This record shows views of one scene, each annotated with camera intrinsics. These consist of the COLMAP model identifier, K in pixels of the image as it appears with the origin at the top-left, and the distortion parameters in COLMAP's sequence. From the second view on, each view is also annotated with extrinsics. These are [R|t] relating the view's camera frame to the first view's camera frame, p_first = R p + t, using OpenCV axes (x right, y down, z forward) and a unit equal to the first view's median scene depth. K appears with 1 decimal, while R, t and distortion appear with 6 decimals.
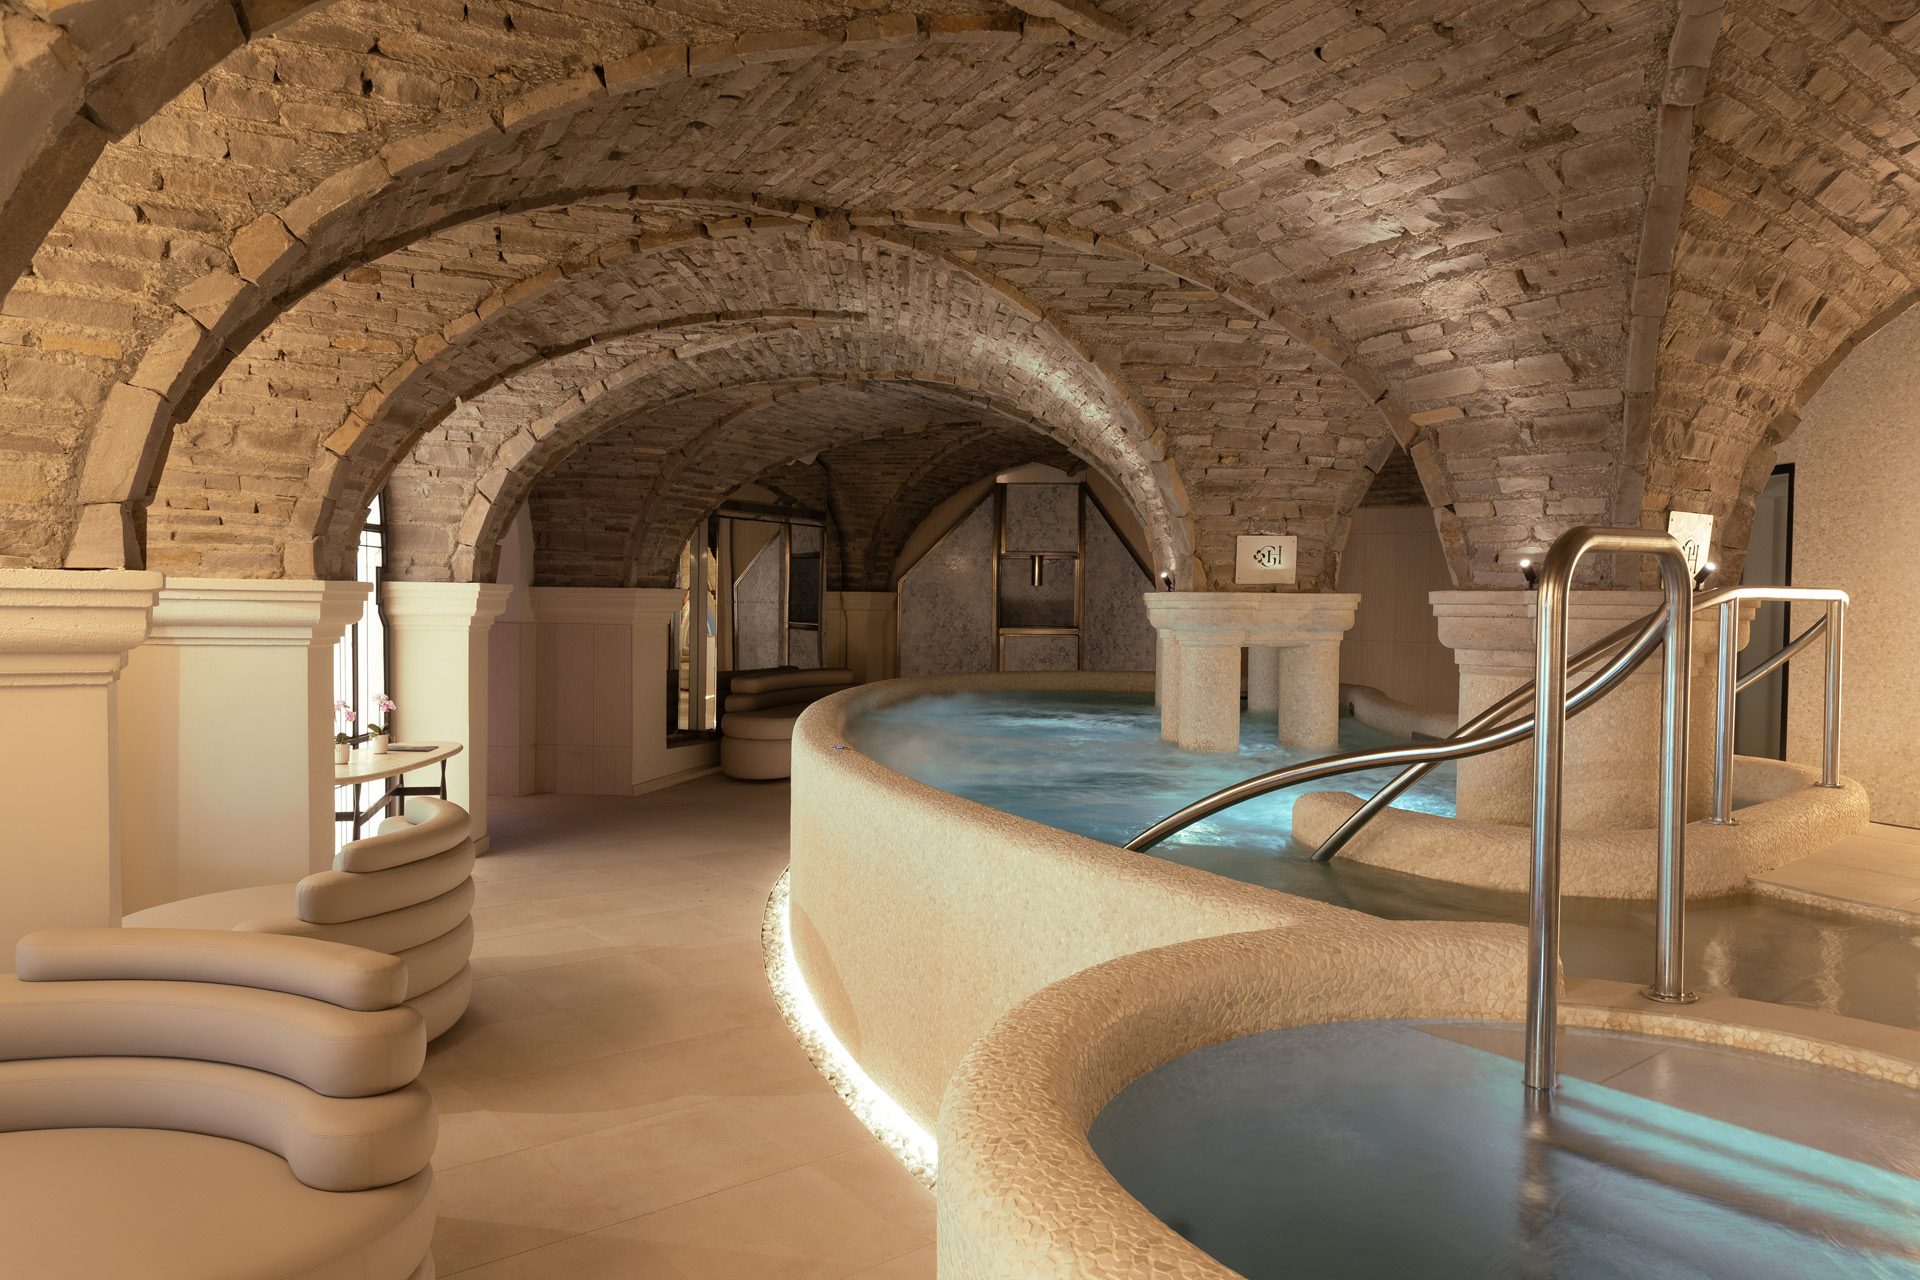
lens RADIAL K [[1317.3, 0, 960.3], [0, 1317.3, 640.1], [0, 0, 1]] dist [0.033231, -0.002685]
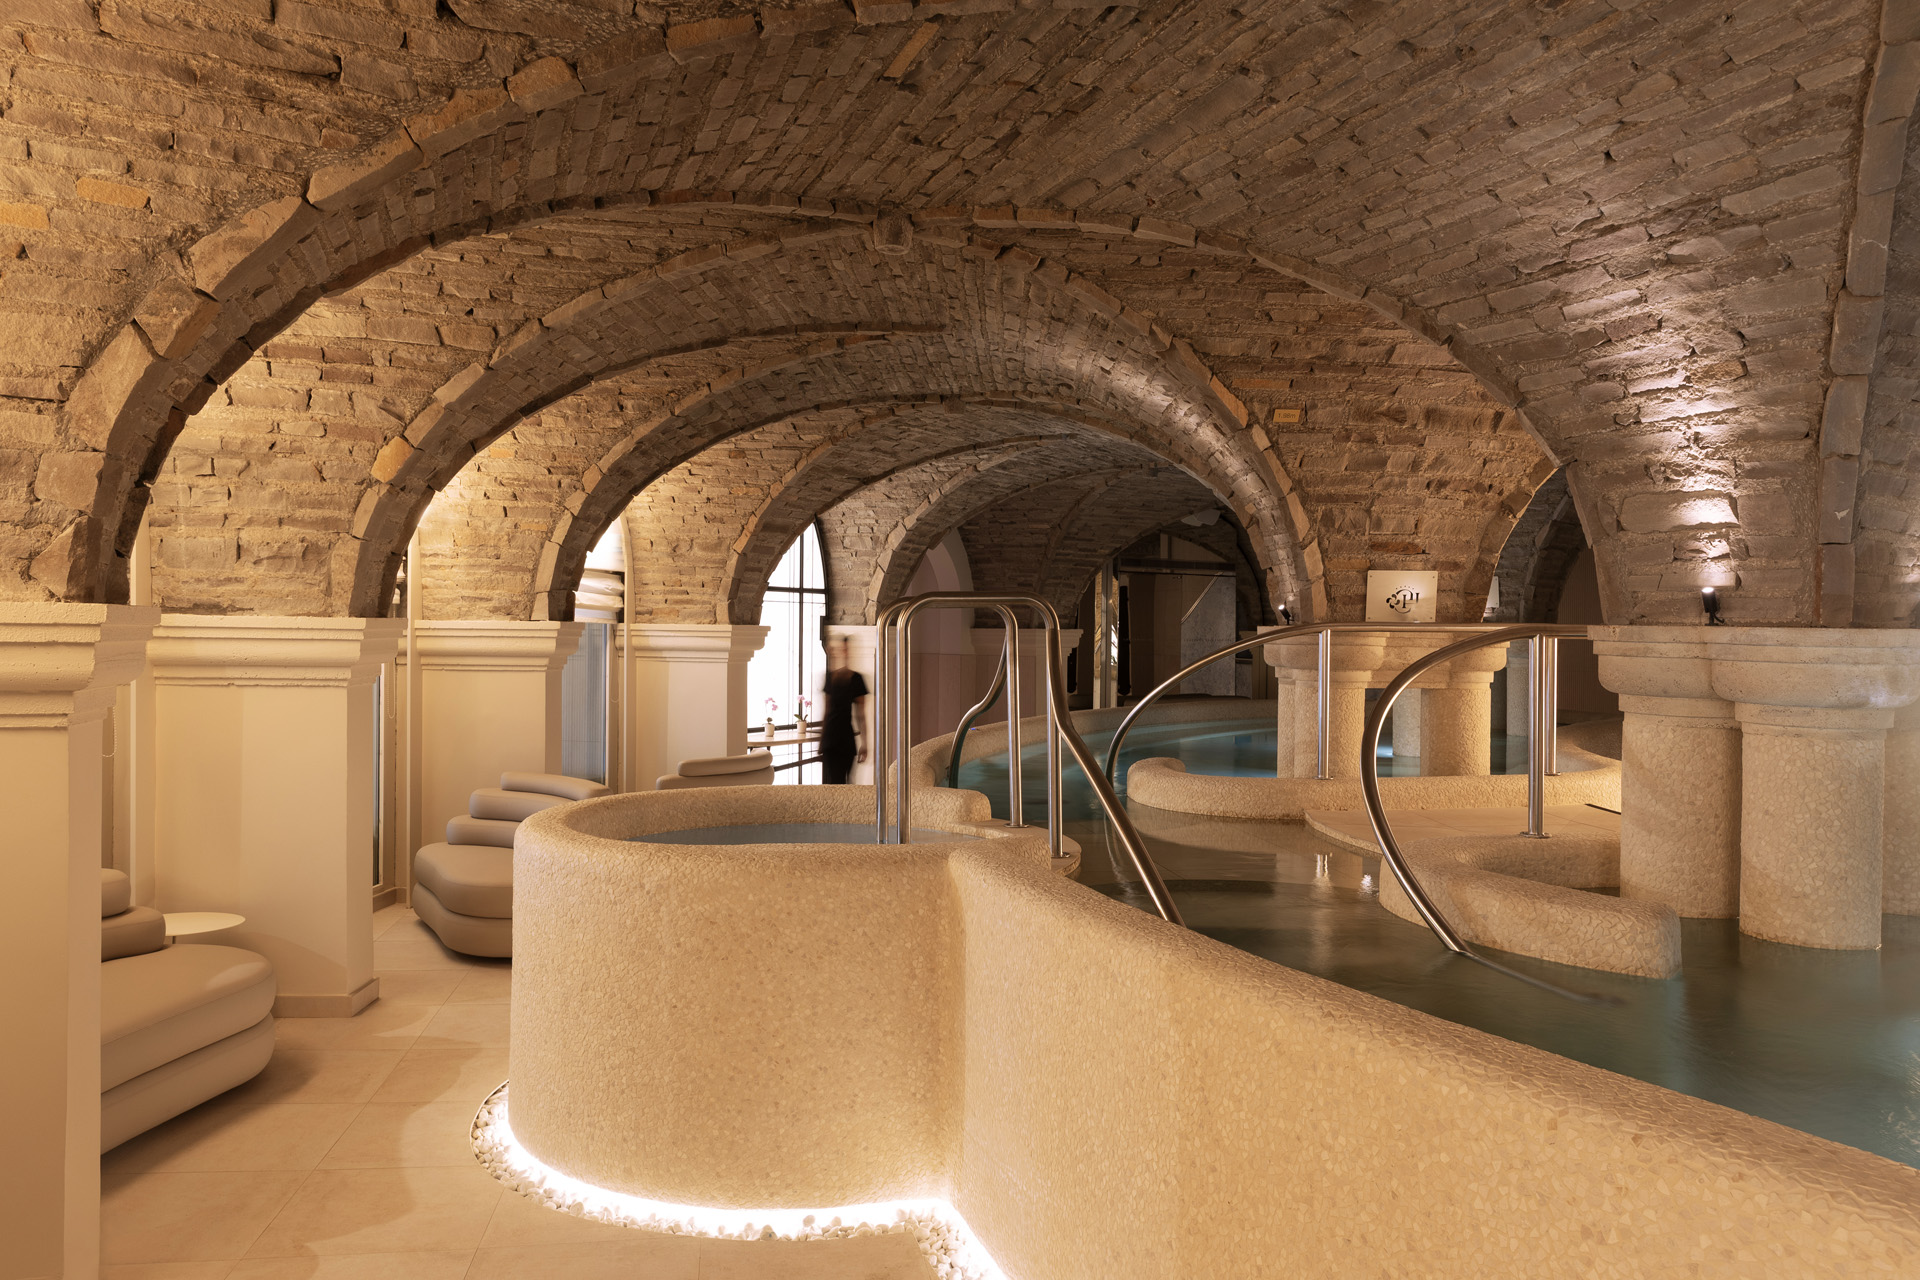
lens RADIAL K [[1387.4, 0, 959.3], [0, 1387.4, 640.4], [0, 0, 1]] dist [0.008107, 0.000583]
pose [[0.852505, -0.001169, -0.522718, 0.737193], [-0.015872, 0.999479, -0.028121, 0.022222], [0.522478, 0.032270, 0.852042, -0.403656]]
